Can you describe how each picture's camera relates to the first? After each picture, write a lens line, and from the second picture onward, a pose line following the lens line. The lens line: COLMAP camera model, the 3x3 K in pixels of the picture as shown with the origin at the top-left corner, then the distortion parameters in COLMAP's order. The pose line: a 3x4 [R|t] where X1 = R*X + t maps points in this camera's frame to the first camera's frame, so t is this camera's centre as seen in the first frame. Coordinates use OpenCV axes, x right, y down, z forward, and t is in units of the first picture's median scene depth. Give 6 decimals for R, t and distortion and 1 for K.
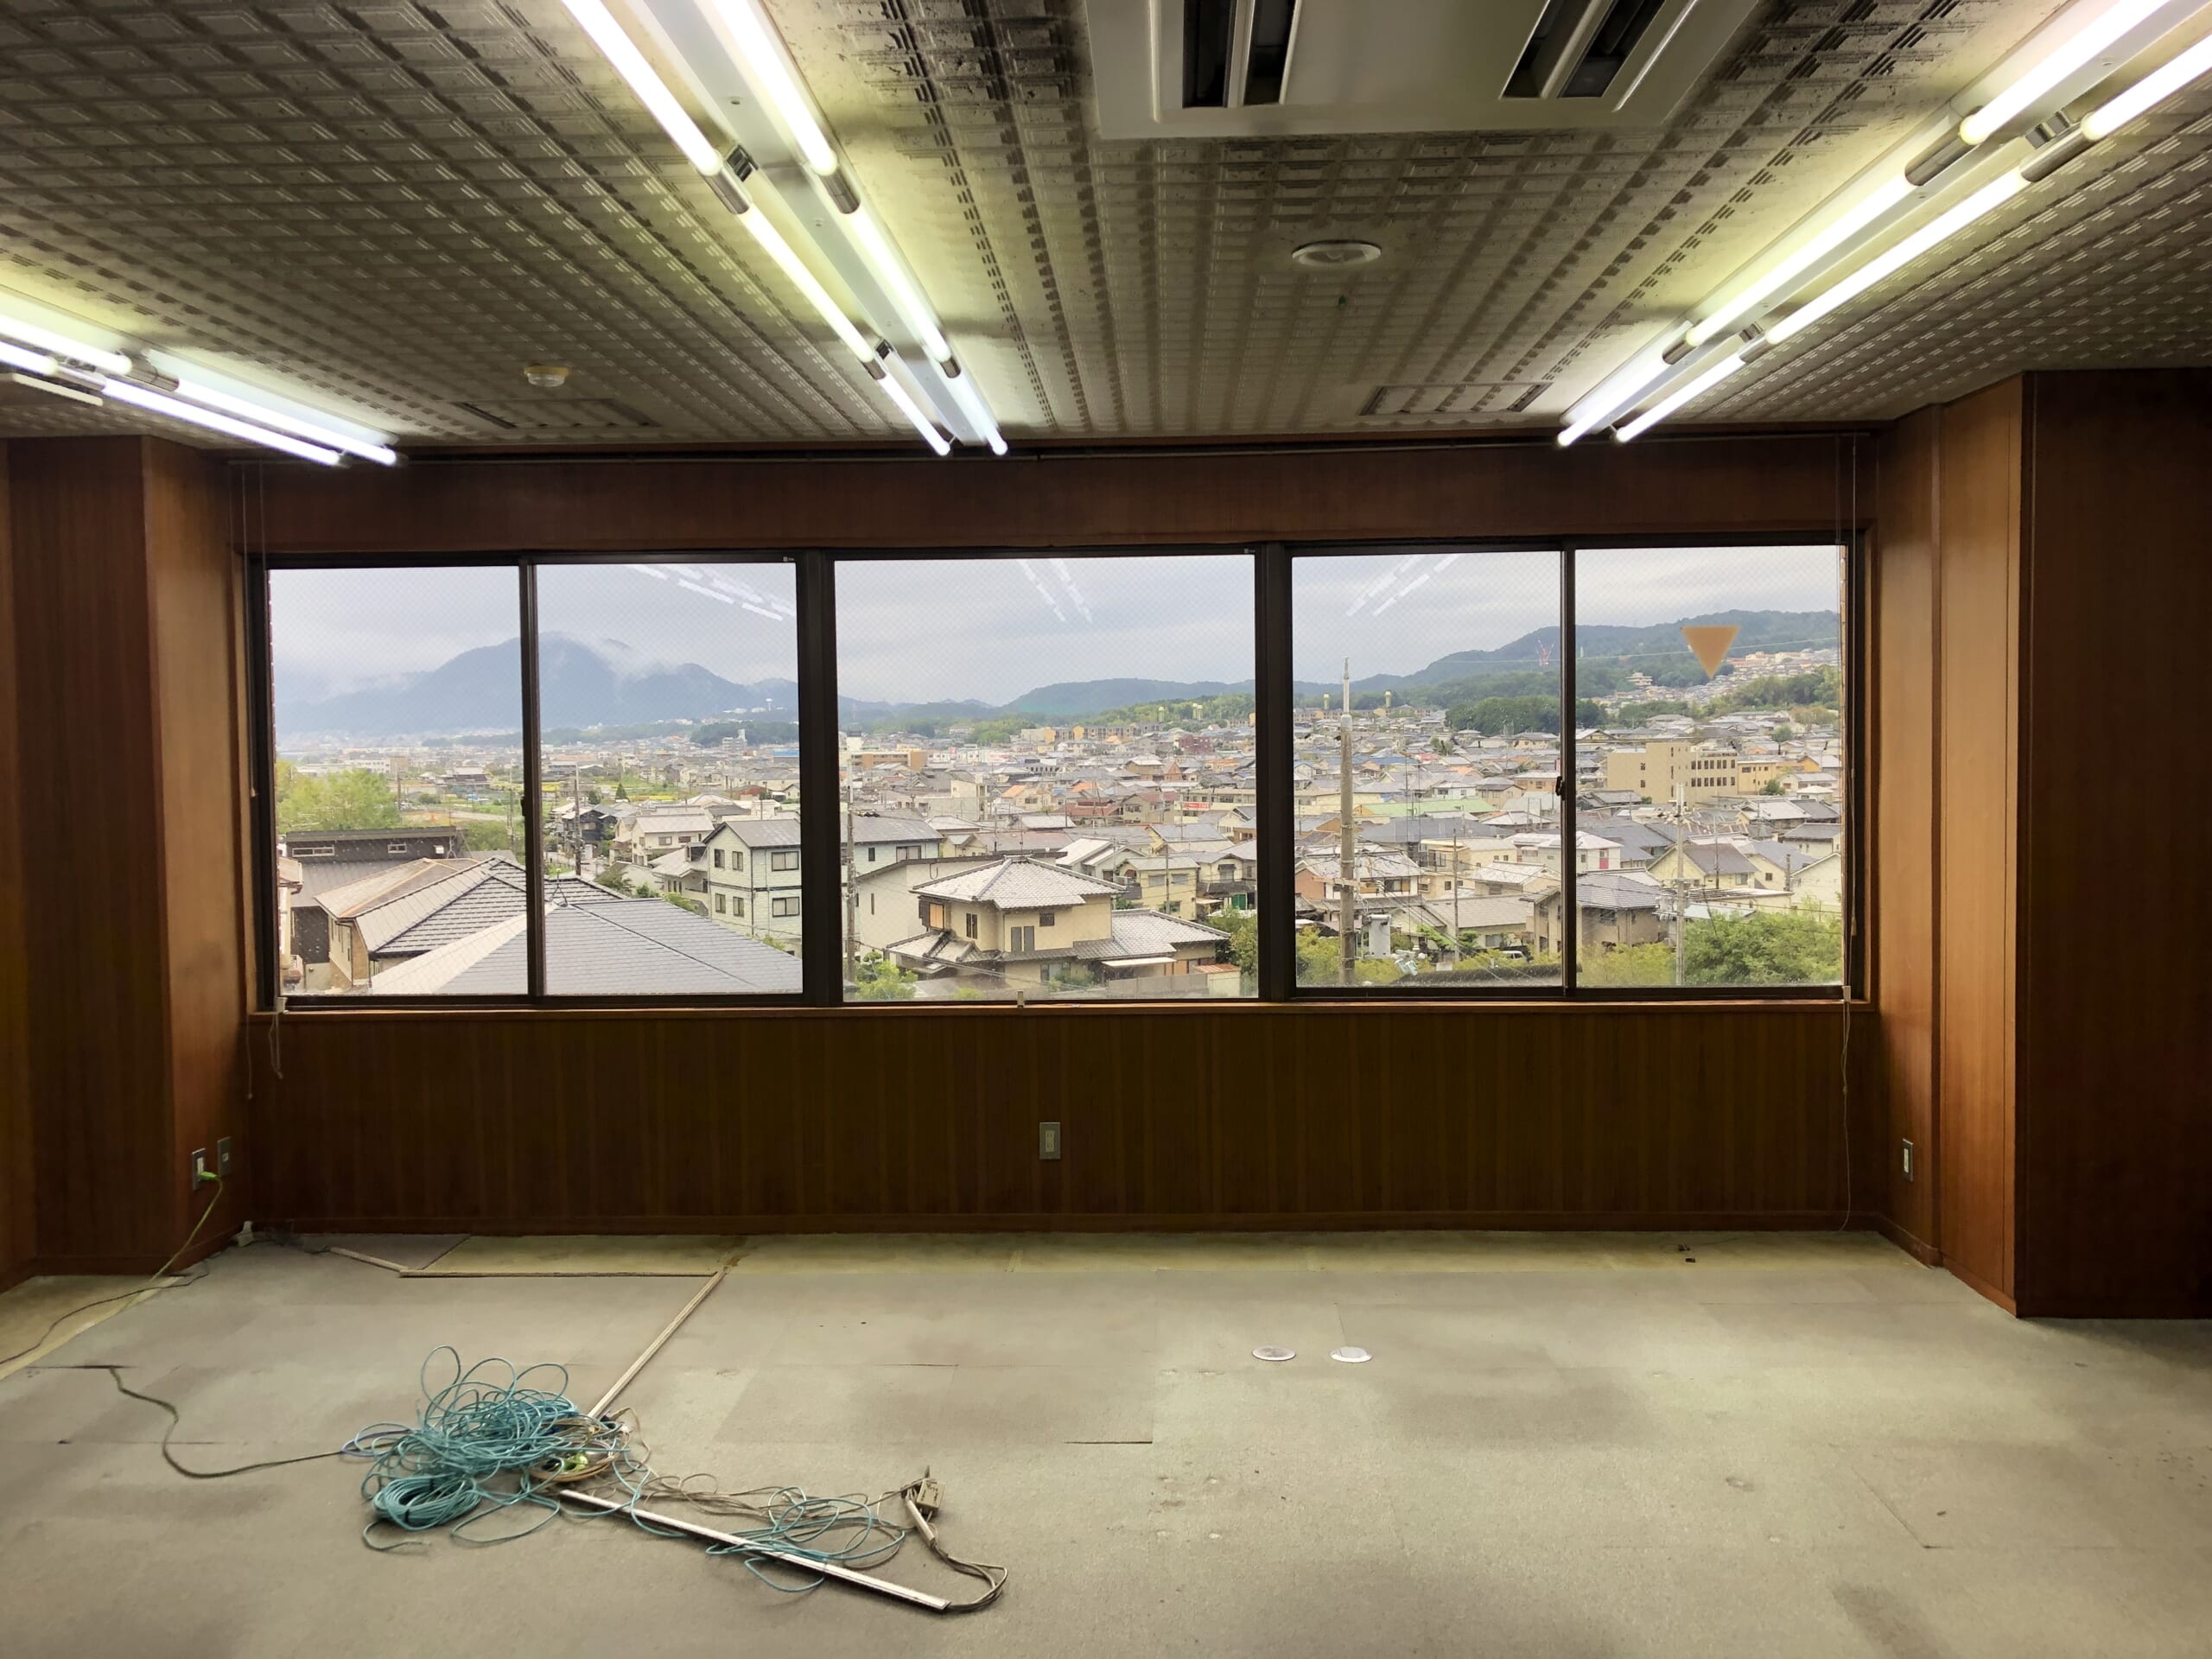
lens RADIAL K [[1768.1, 0, 1121.3], [0, 1768.1, 814.7], [0, 0, 1]] dist [0.041046, -0.029799]
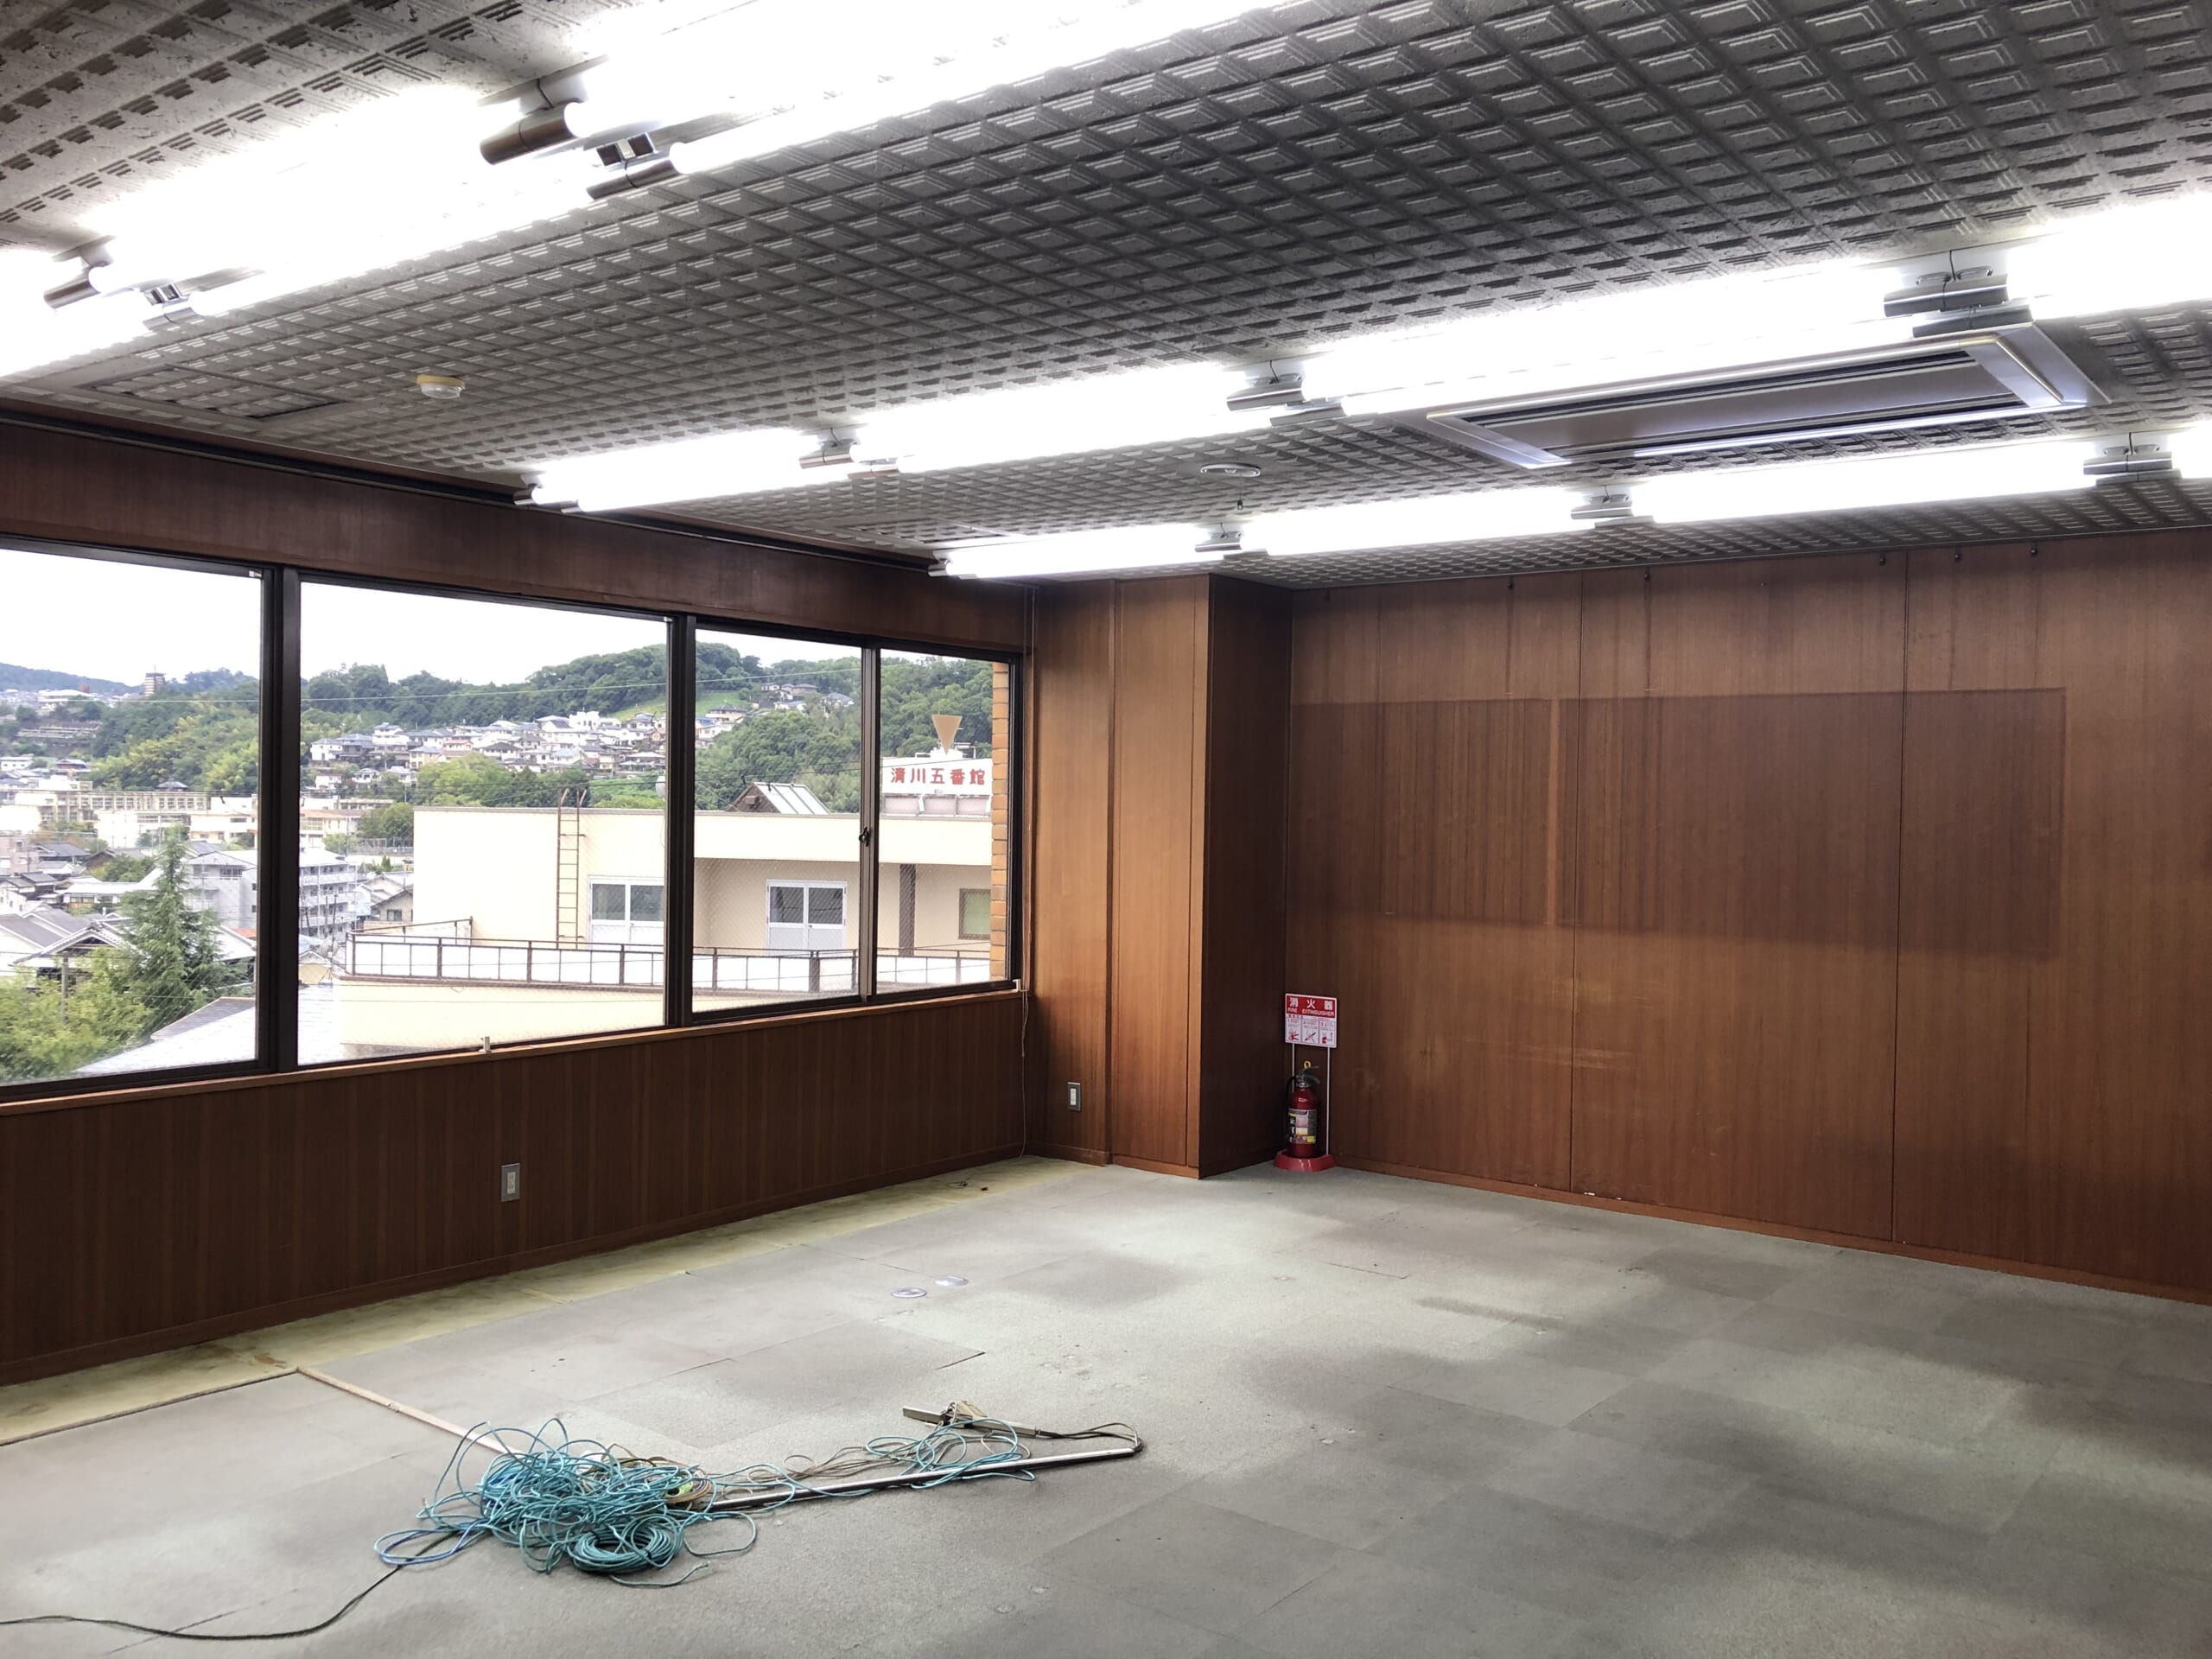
lens RADIAL K [[1768.1, 0, 1128.5], [0, 1768.1, 837.7], [0, 0, 1]] dist [0.041046, -0.029799]
pose [[0.595290, 0.004771, 0.803497, -0.683480], [0.003383, 0.999959, -0.008444, -0.001651], [-0.803504, 0.007745, 0.595249, 0.119573]]
